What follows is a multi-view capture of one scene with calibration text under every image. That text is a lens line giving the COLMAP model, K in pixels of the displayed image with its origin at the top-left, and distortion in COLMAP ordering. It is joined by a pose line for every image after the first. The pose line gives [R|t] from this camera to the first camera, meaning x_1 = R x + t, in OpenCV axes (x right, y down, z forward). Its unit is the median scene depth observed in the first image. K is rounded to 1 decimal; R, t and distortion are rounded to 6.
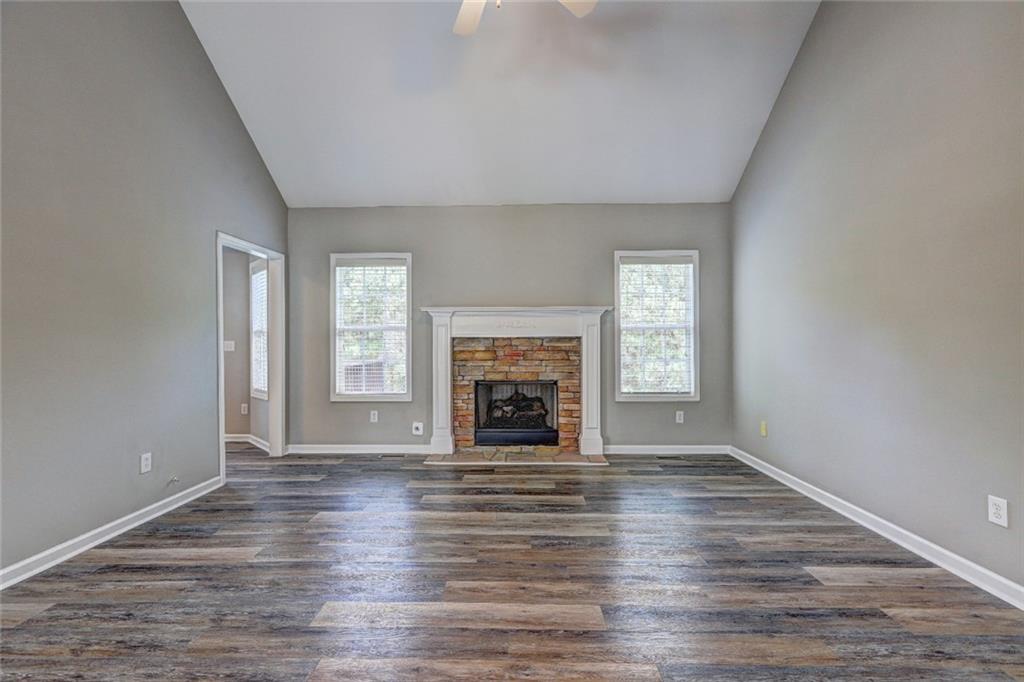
lens RADIAL K [[459.9, 0, 506.3], [0, 459.9, 342.2], [0, 0, 1]] dist [-0.001722, 0.001102]
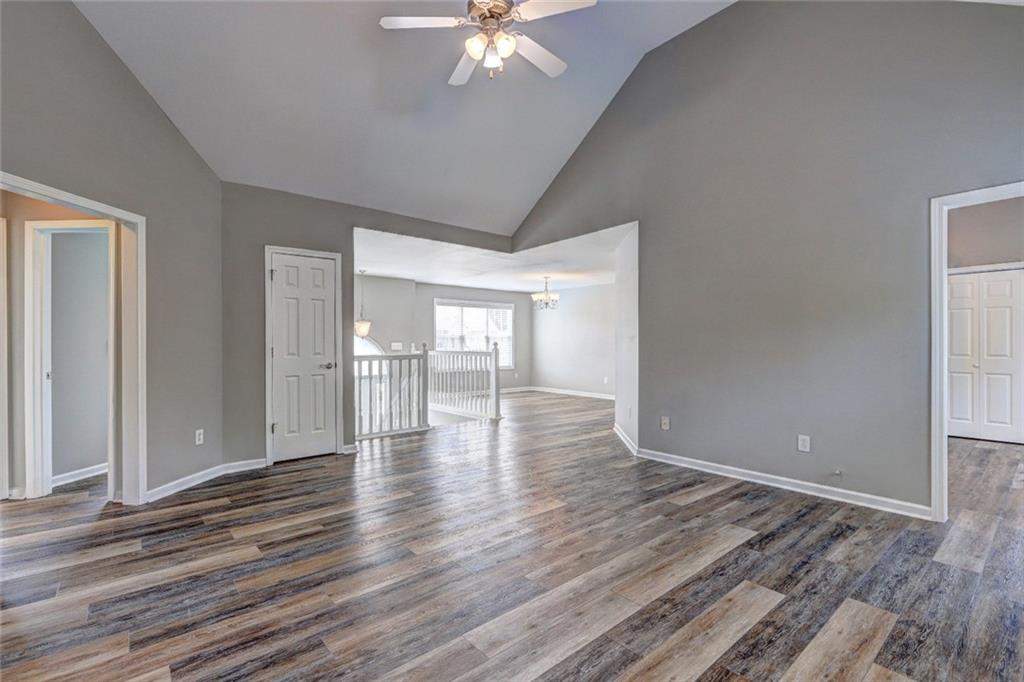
lens RADIAL K [[459.9, 0, 514.6], [0, 459.9, 345.3], [0, 0, 1]] dist [-0.001722, 0.001102]
pose [[-0.743951, 0.006263, -0.668205, 0.353214], [0.008526, 0.999964, -0.000119, 0.003473], [0.668180, -0.005786, -0.743977, 0.890300]]
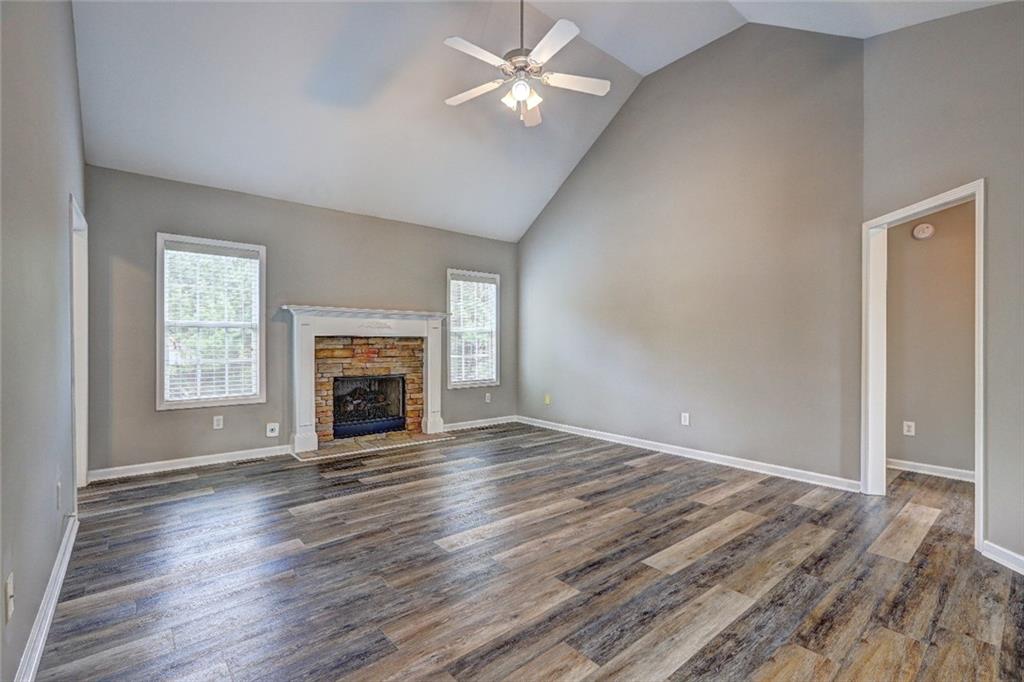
lens RADIAL K [[459.9, 0, 510.2], [0, 459.9, 344.2], [0, 0, 1]] dist [-0.001722, 0.001102]
pose [[0.749616, 0.003614, 0.661864, -0.467759], [-0.009493, 0.999941, 0.005291, -0.001620], [-0.661805, -0.010249, 0.749606, -0.050473]]
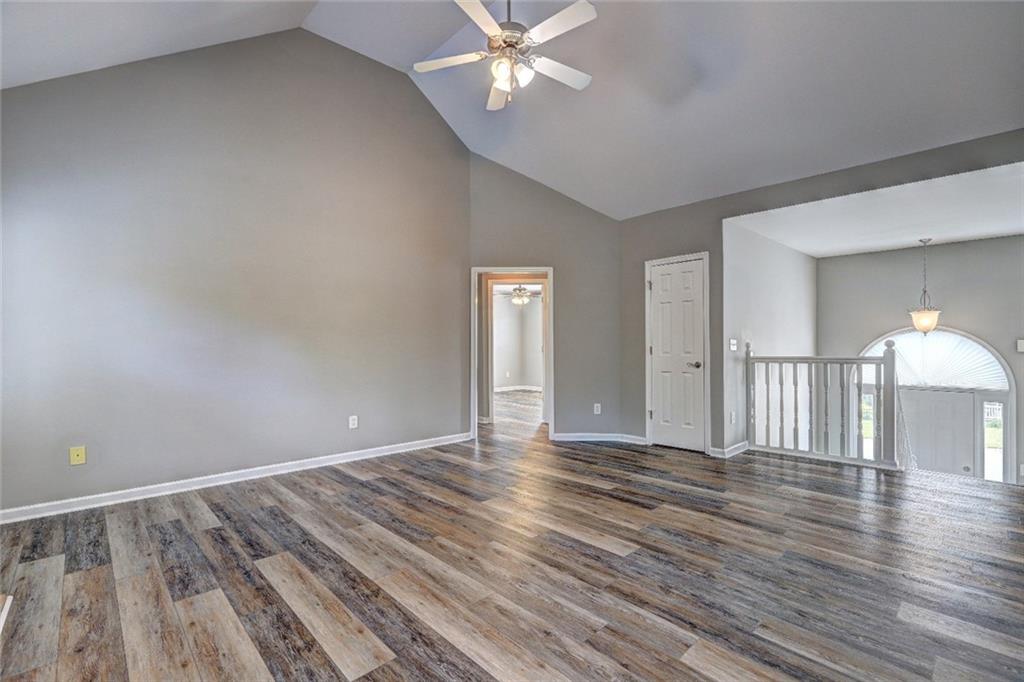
lens RADIAL K [[459.9, 0, 510.4], [0, 459.9, 341.9], [0, 0, 1]] dist [-0.001722, 0.001102]
pose [[-0.704042, 0.009364, 0.710097, -0.448439], [0.001850, 0.999934, -0.011352, 0.004892], [-0.710156, -0.006678, -0.704013, 0.887543]]
